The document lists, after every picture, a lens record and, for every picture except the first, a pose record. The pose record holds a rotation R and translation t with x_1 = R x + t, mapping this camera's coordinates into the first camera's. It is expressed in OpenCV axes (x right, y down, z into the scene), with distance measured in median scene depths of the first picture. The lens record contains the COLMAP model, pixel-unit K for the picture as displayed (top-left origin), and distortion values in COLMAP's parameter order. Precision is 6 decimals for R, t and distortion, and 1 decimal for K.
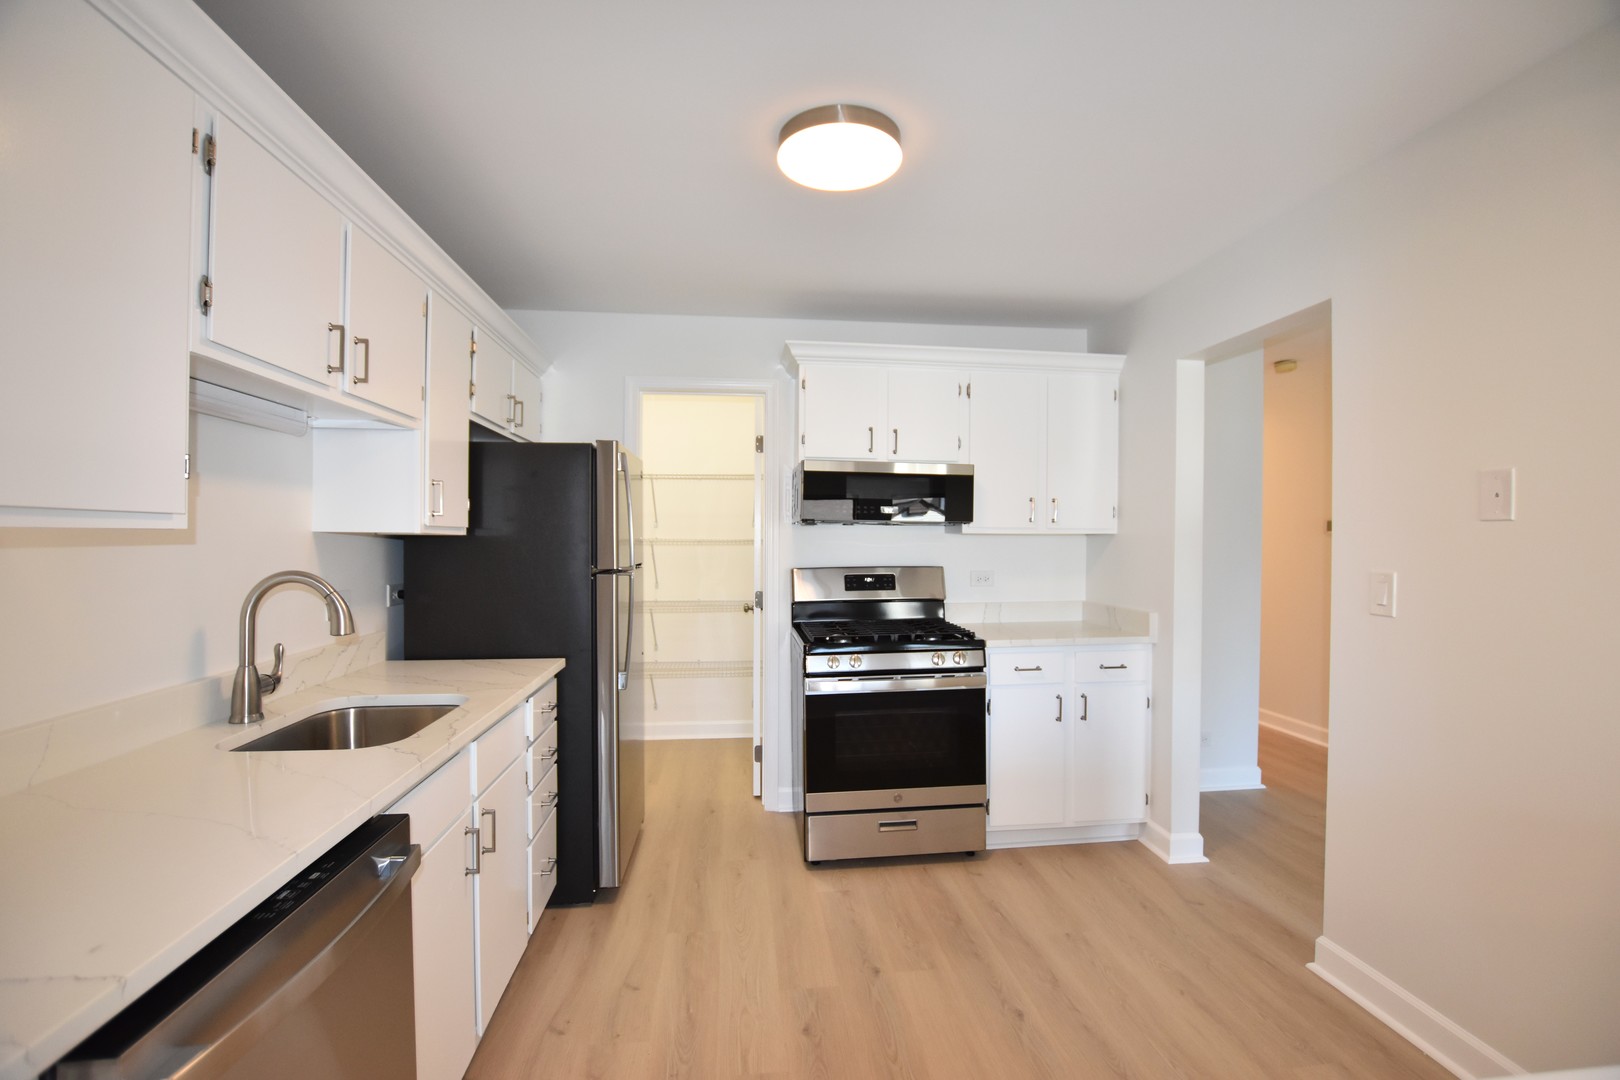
lens RADIAL K [[714.1, 0, 802.1], [0, 714.1, 535.9], [0, 0, 1]] dist [-0.029615, 0.000548]
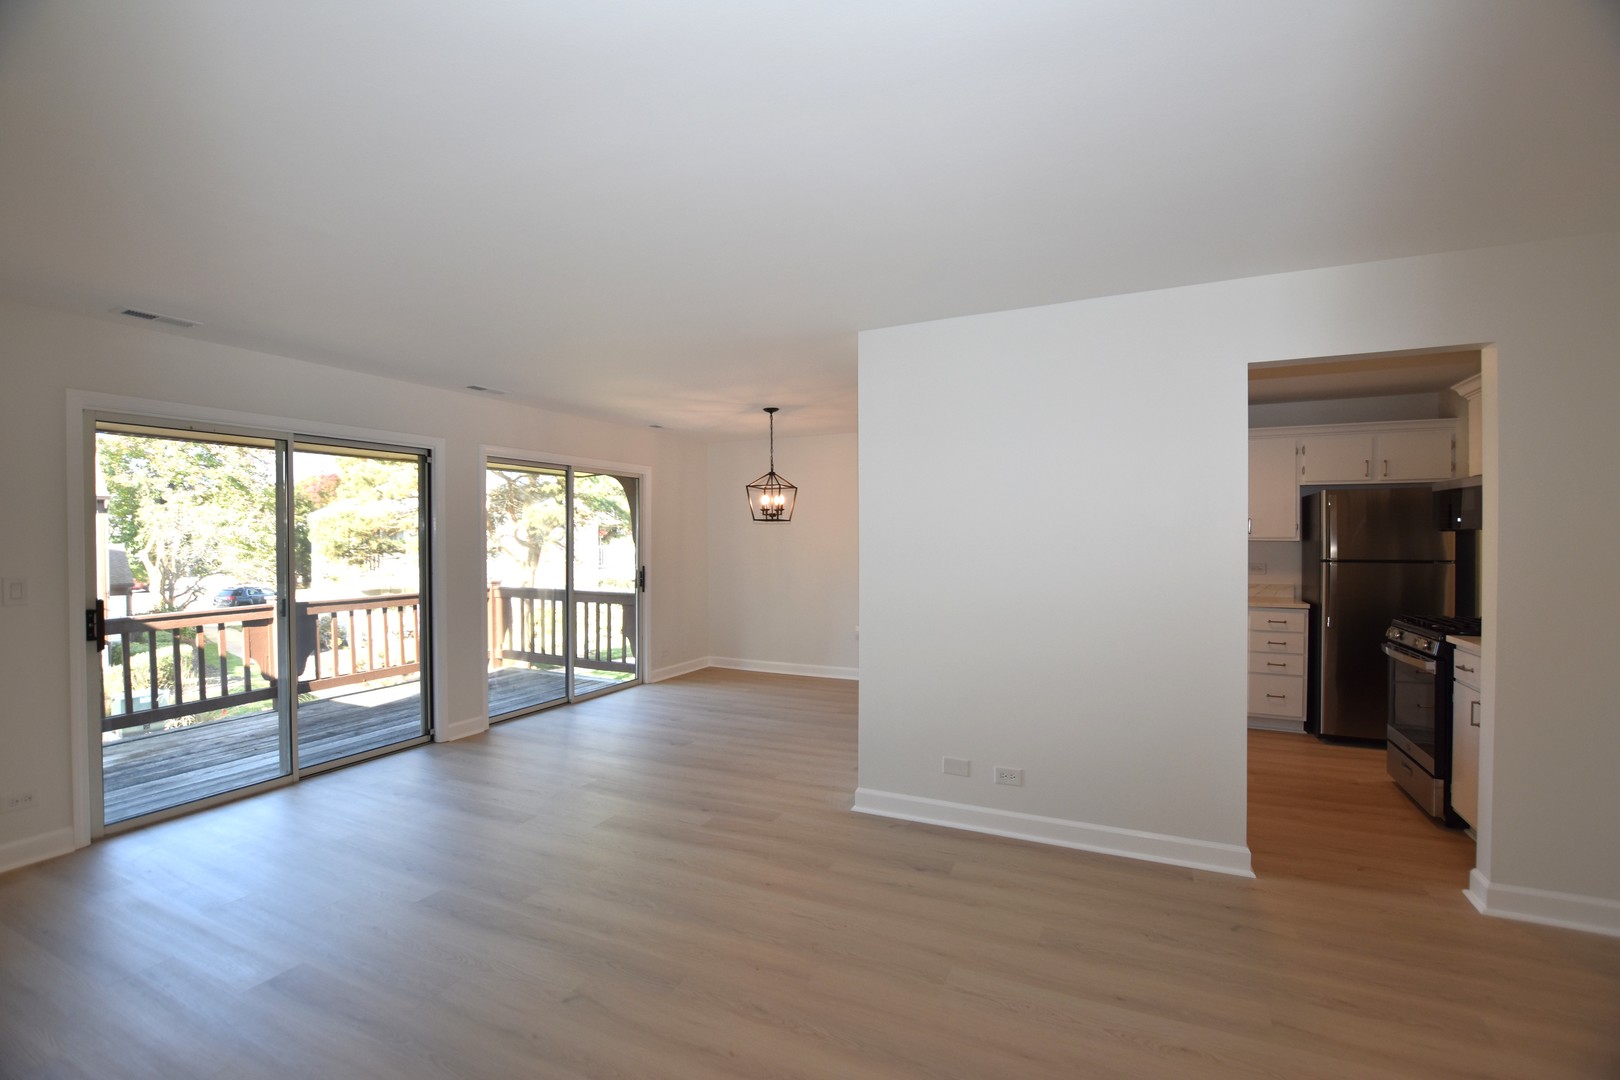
lens RADIAL K [[714.1, 0, 802.1], [0, 714.1, 535.9], [0, 0, 1]] dist [-0.029615, 0.000548]
pose [[-0.518401, -0.004010, -0.855128, 2.045856], [0.002907, 0.999975, -0.006451, -0.008062], [0.855133, -0.005830, -0.518376, 0.807447]]
